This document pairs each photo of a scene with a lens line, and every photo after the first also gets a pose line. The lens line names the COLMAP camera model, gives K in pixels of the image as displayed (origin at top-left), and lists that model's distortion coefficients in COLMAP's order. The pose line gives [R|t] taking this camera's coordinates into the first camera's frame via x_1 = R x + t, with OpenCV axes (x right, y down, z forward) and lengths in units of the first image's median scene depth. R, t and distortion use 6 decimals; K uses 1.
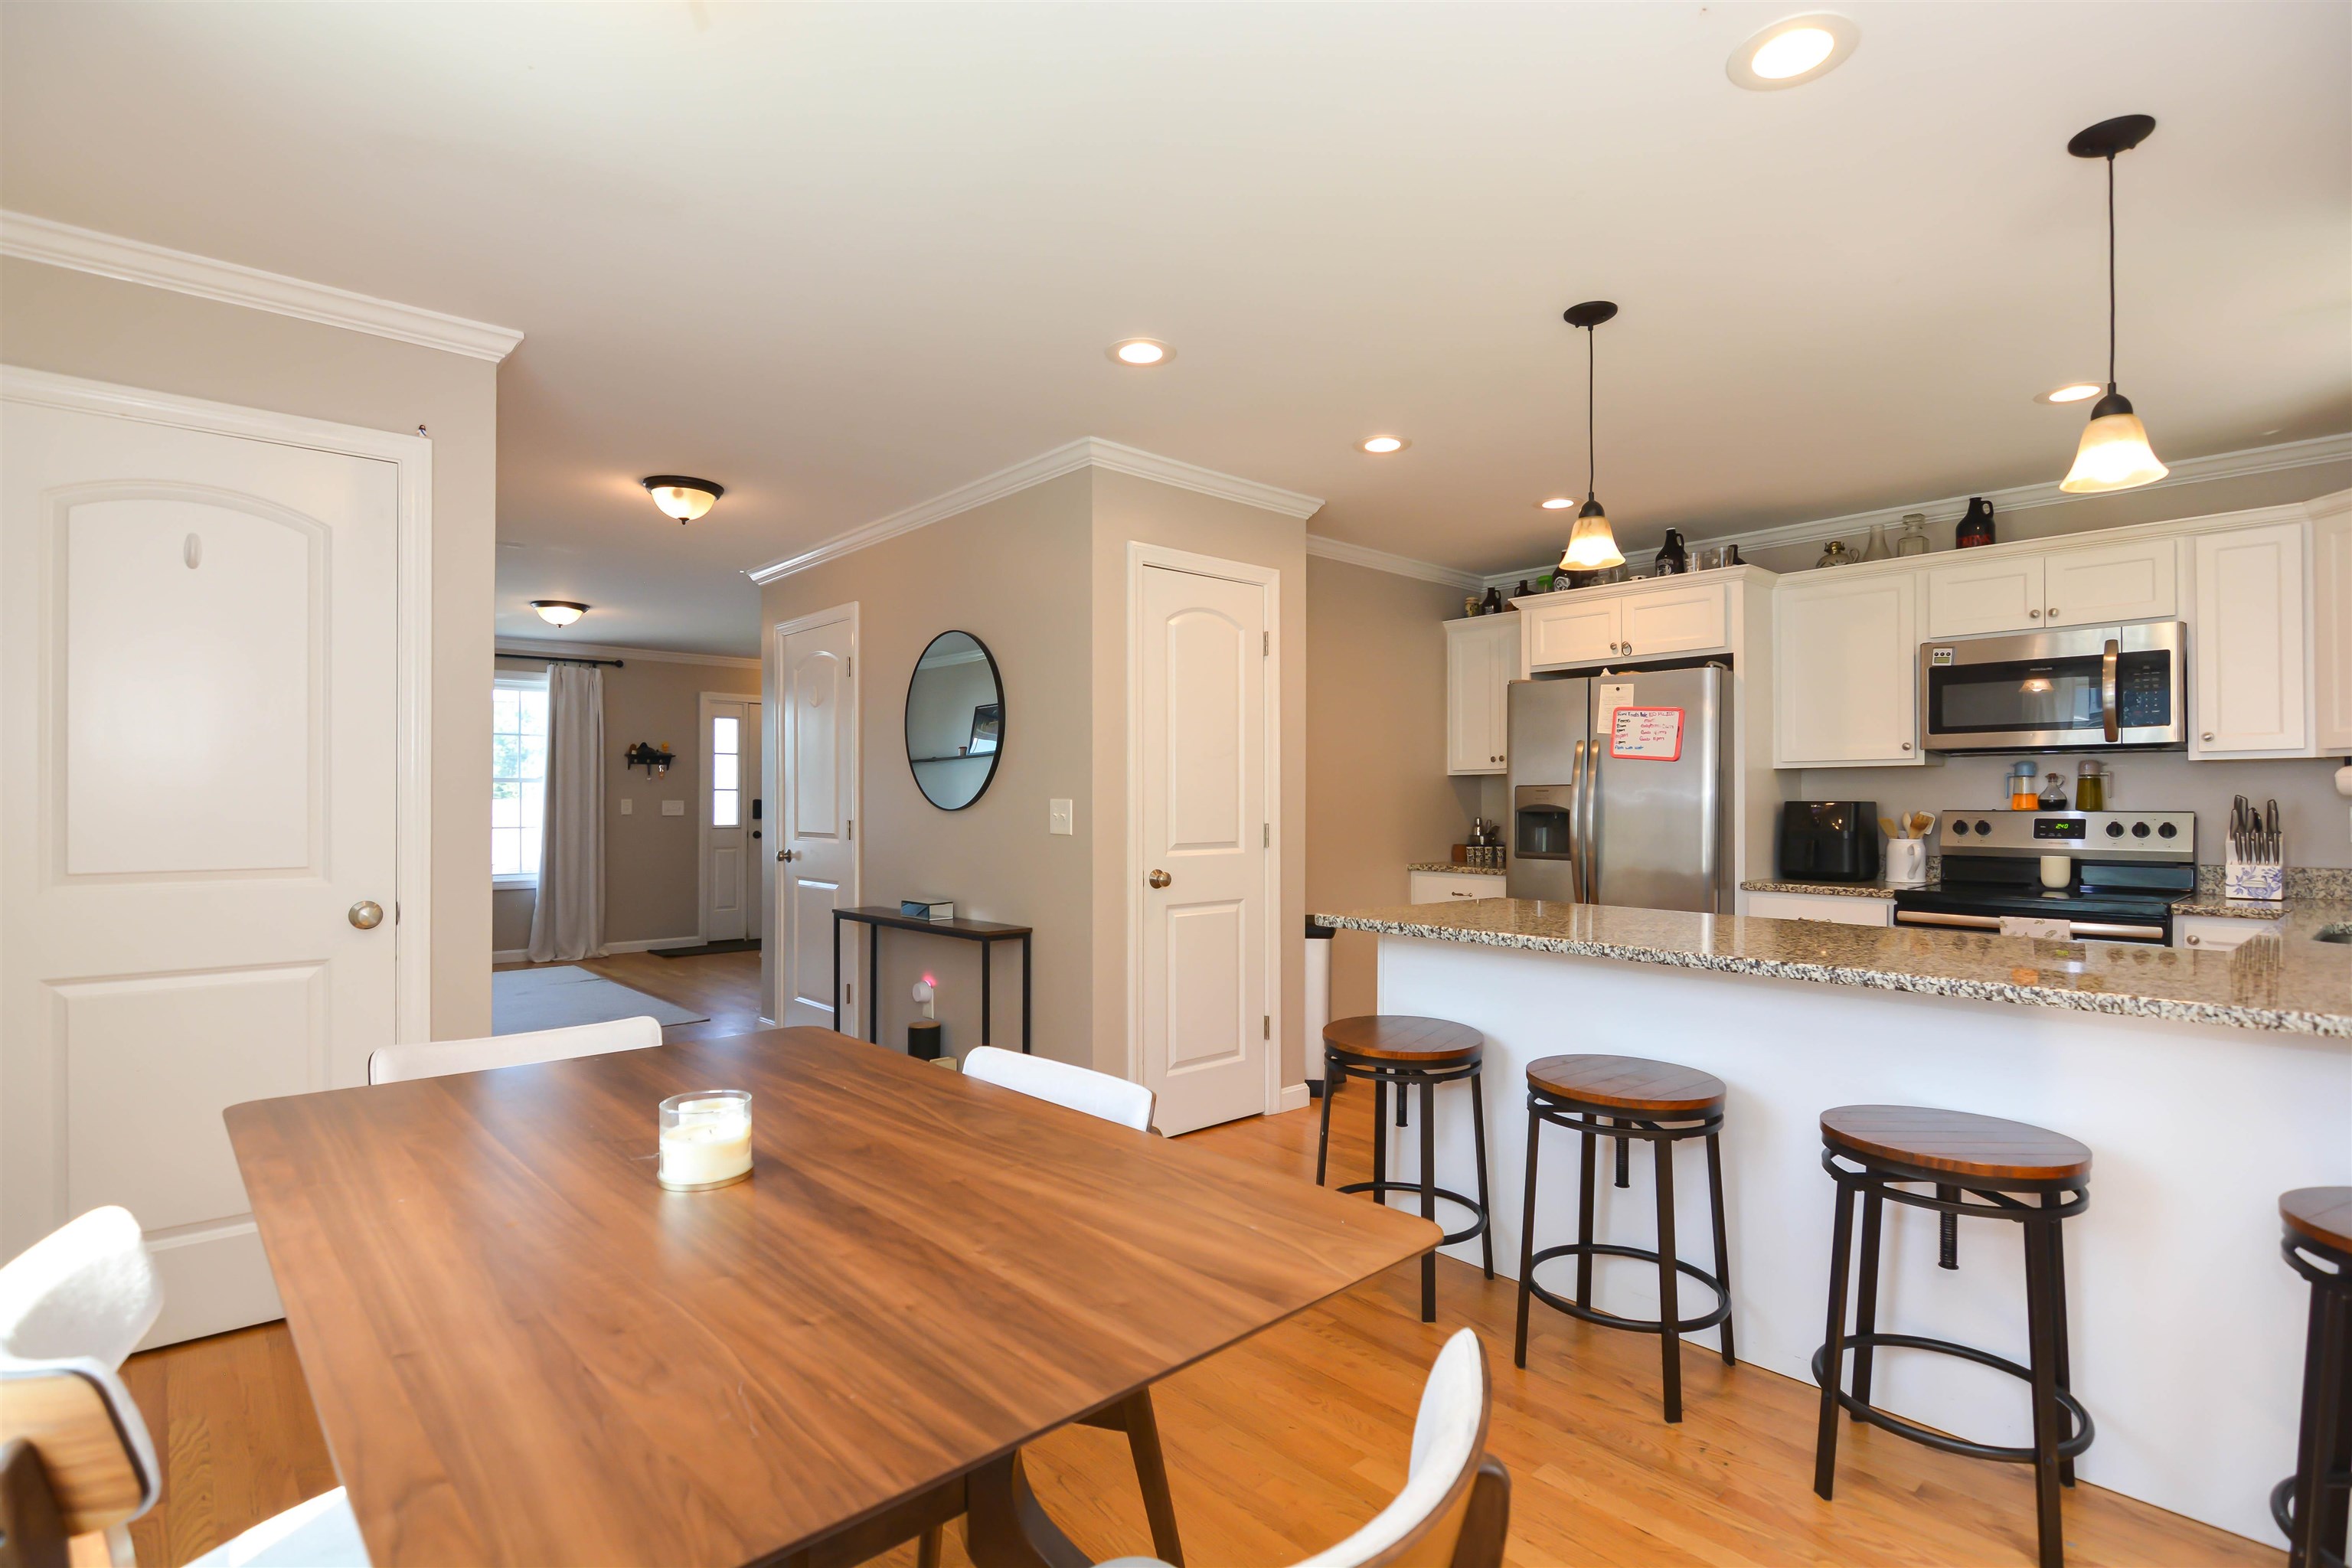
lens RADIAL K [[1135.5, 0, 1181.6], [0, 1135.5, 797.7], [0, 0, 1]] dist [0.002193, -0.007738]
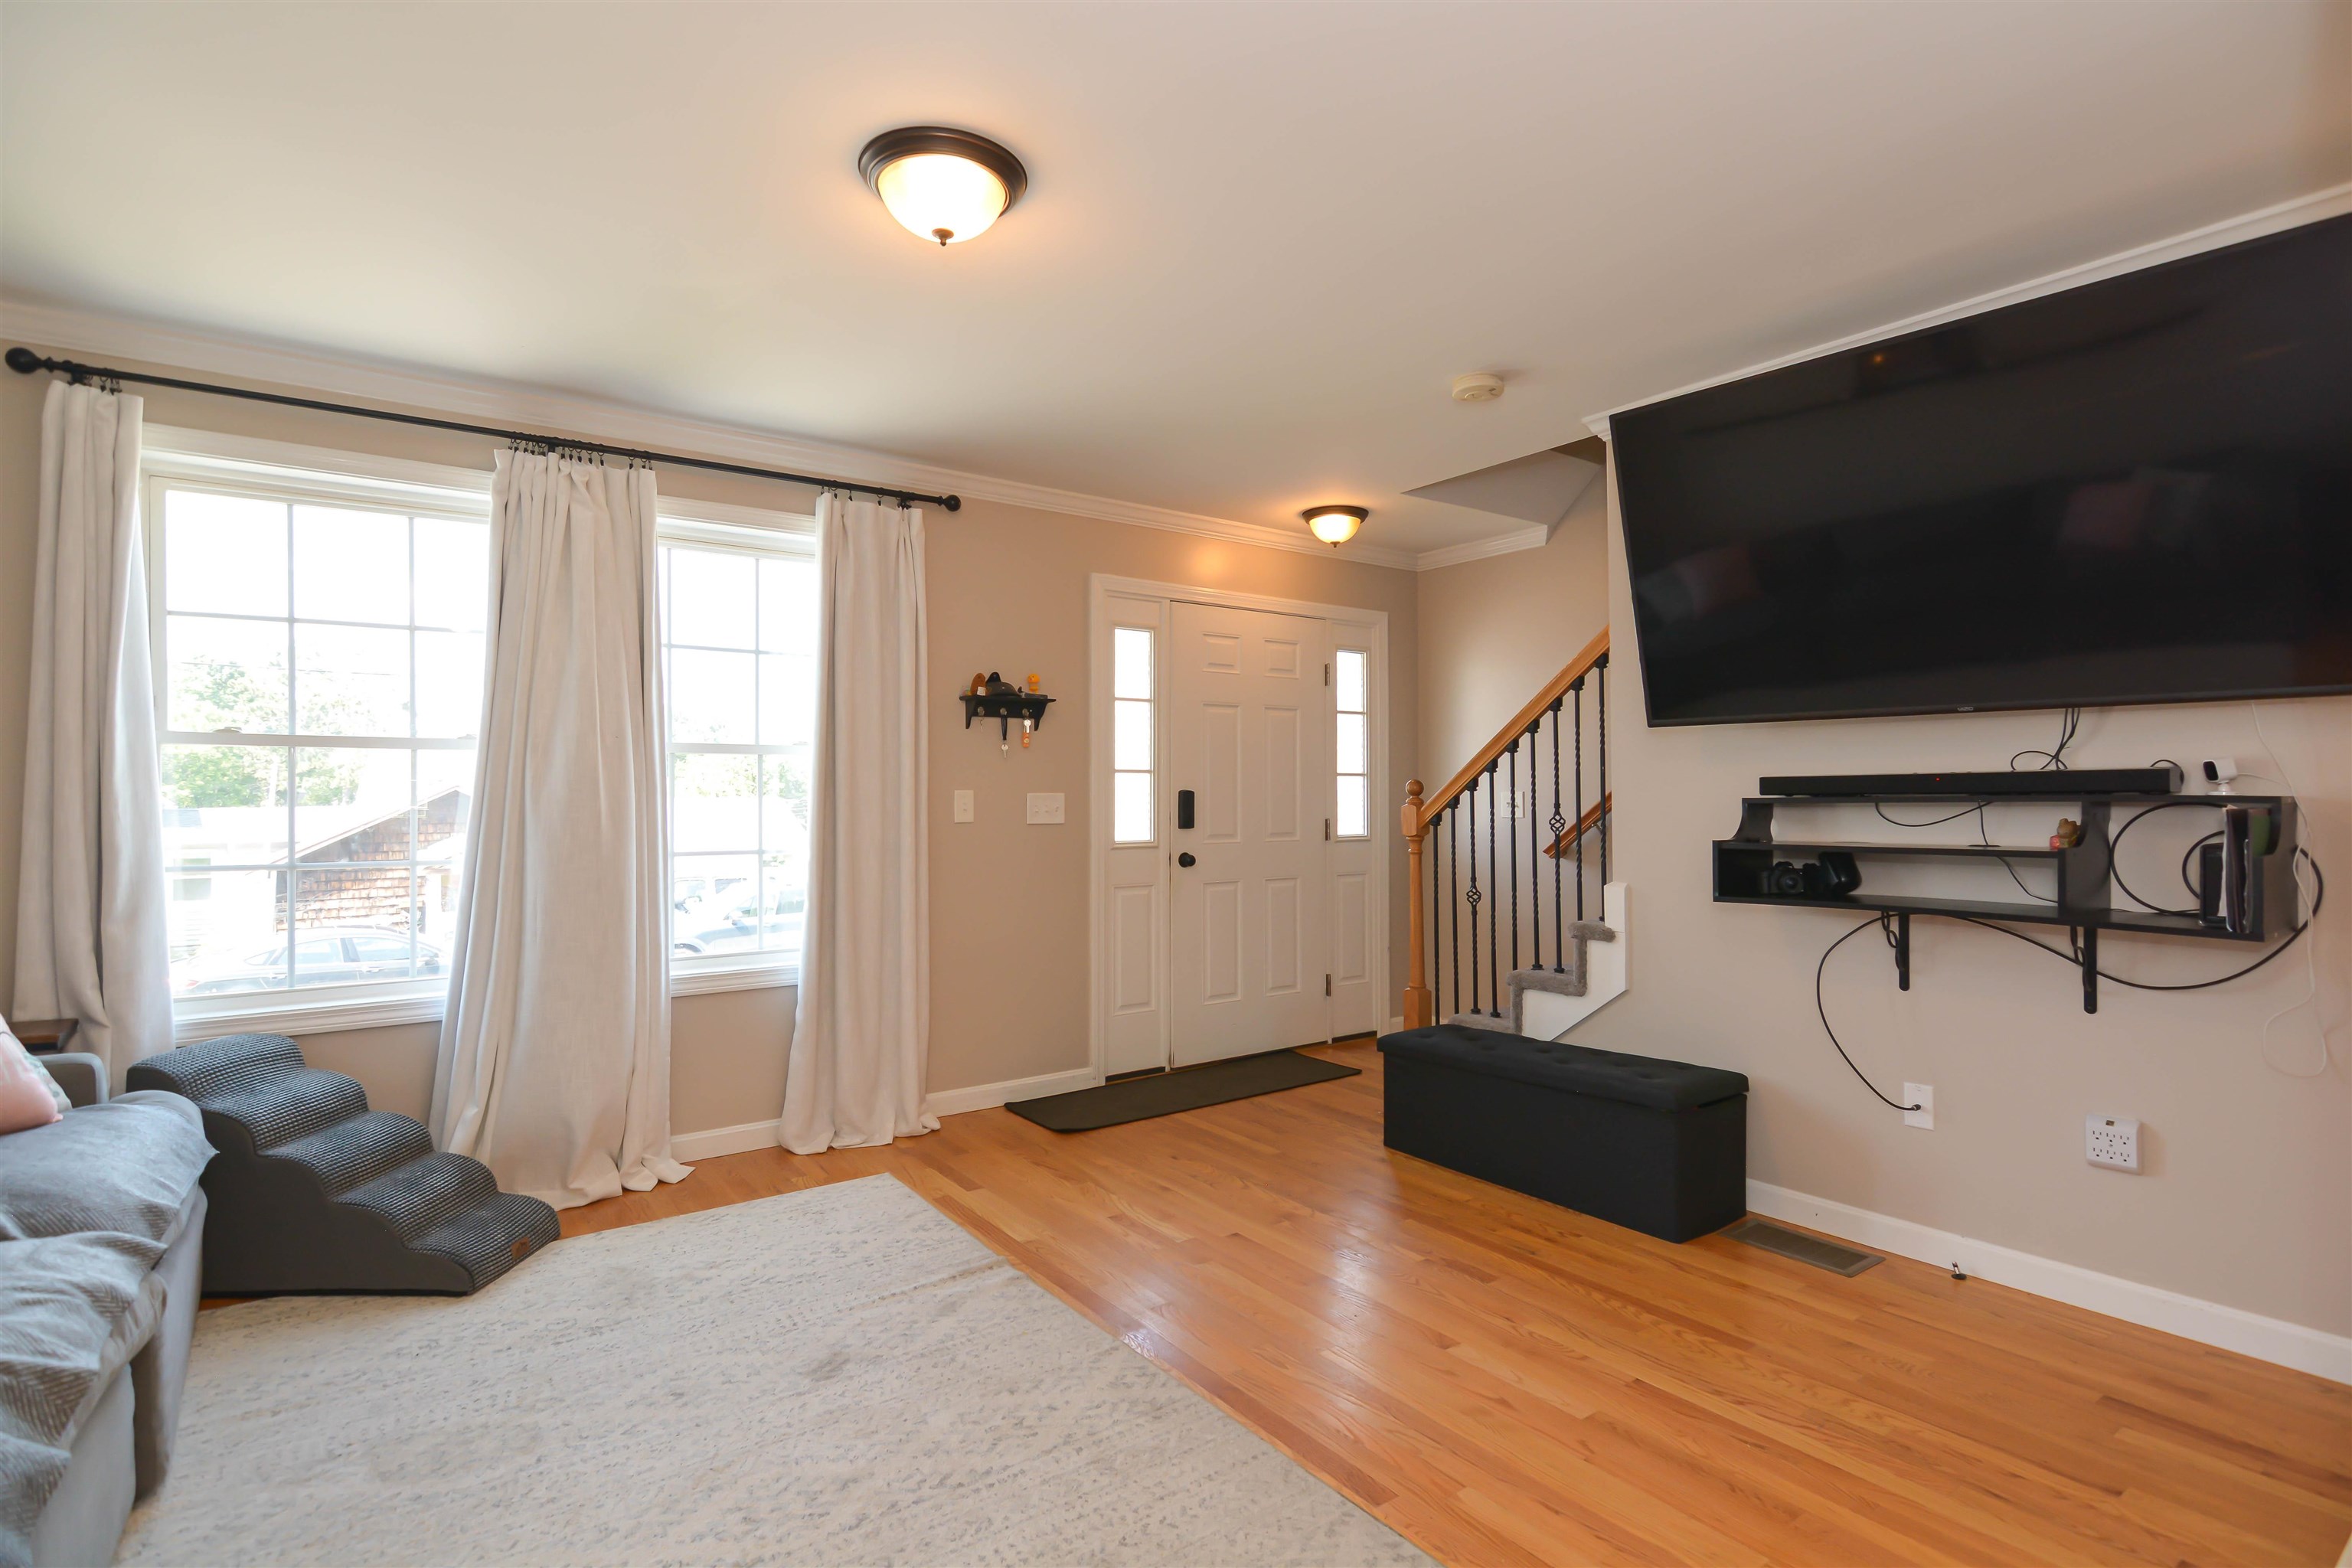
lens RADIAL K [[1130.8, 0, 1185.4], [0, 1130.8, 787.1], [0, 0, 1]] dist [0.002765, -0.007911]
pose [[0.994542, -0.005174, -0.104209, -0.730303], [0.004561, 0.999971, -0.006115, 0.007347], [0.104237, 0.005607, 0.994537, 1.129913]]
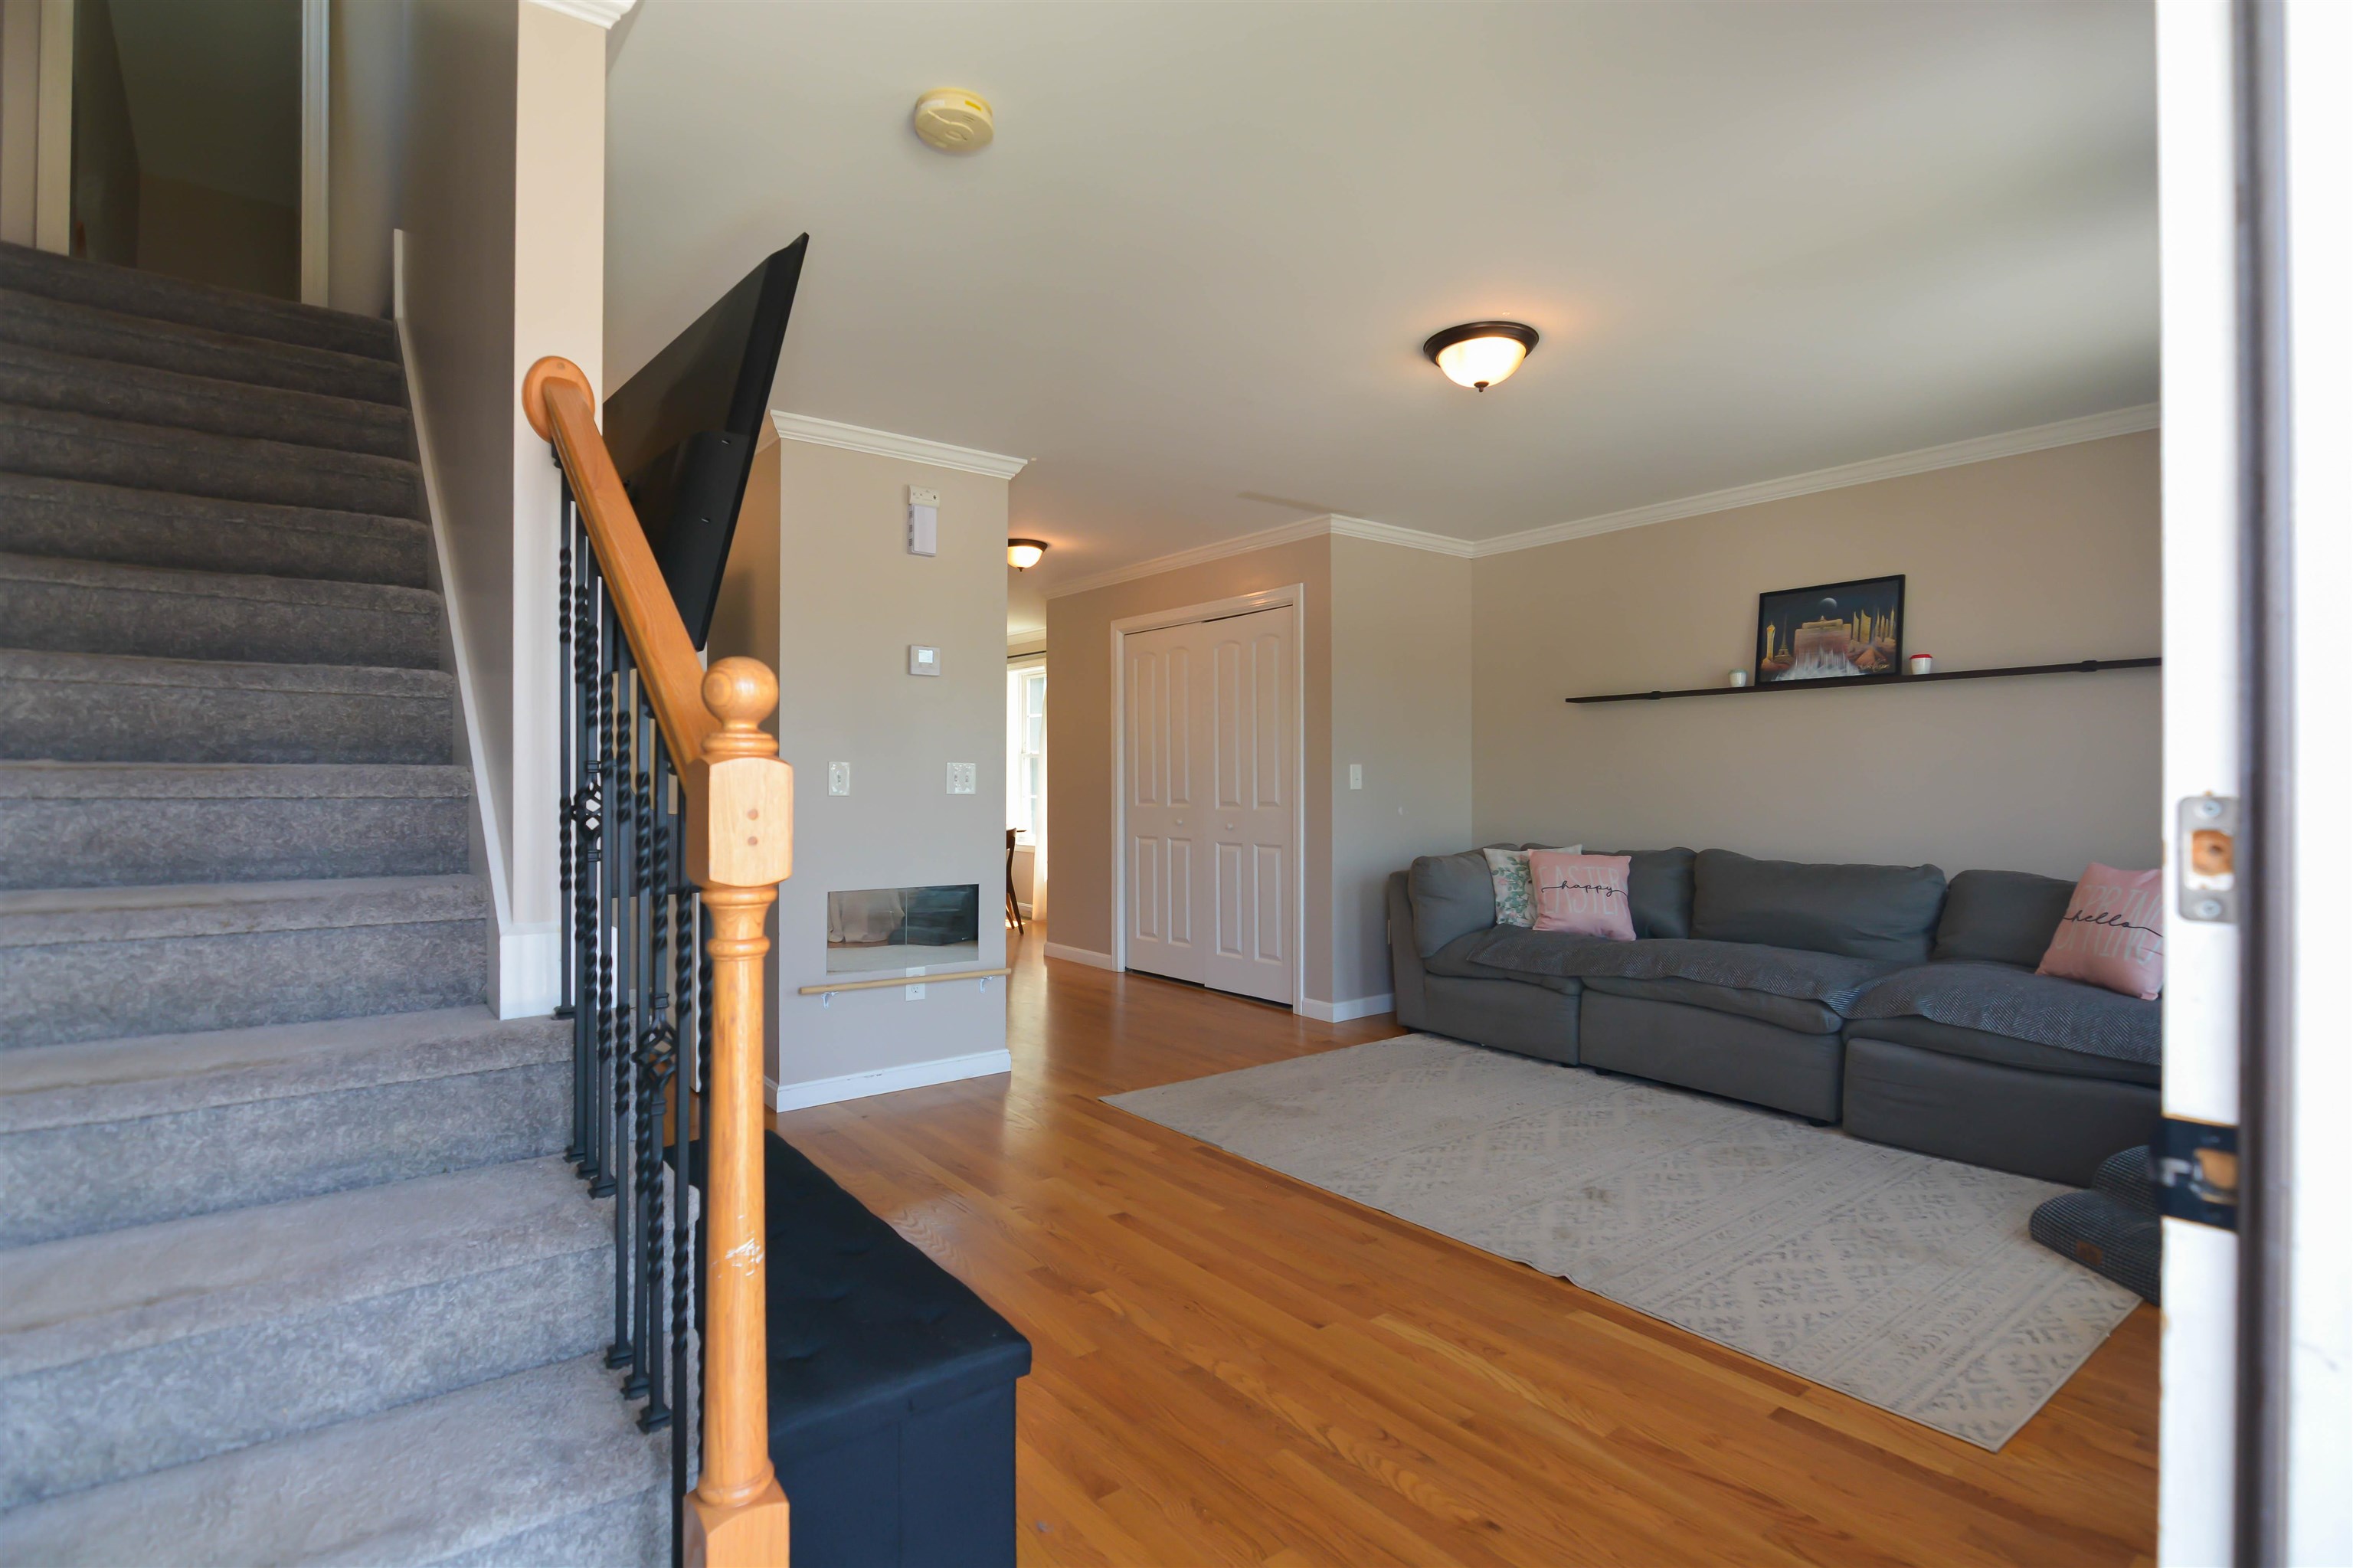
lens RADIAL K [[1139.6, 0, 1182.4], [0, 1139.6, 788.5], [0, 0, 1]] dist [0.002818, -0.008649]
pose [[-0.997364, -0.003598, 0.072474, -0.748258], [-0.003551, 0.999993, 0.000783, 0.024906], [-0.072477, 0.000523, -0.997370, 2.413683]]
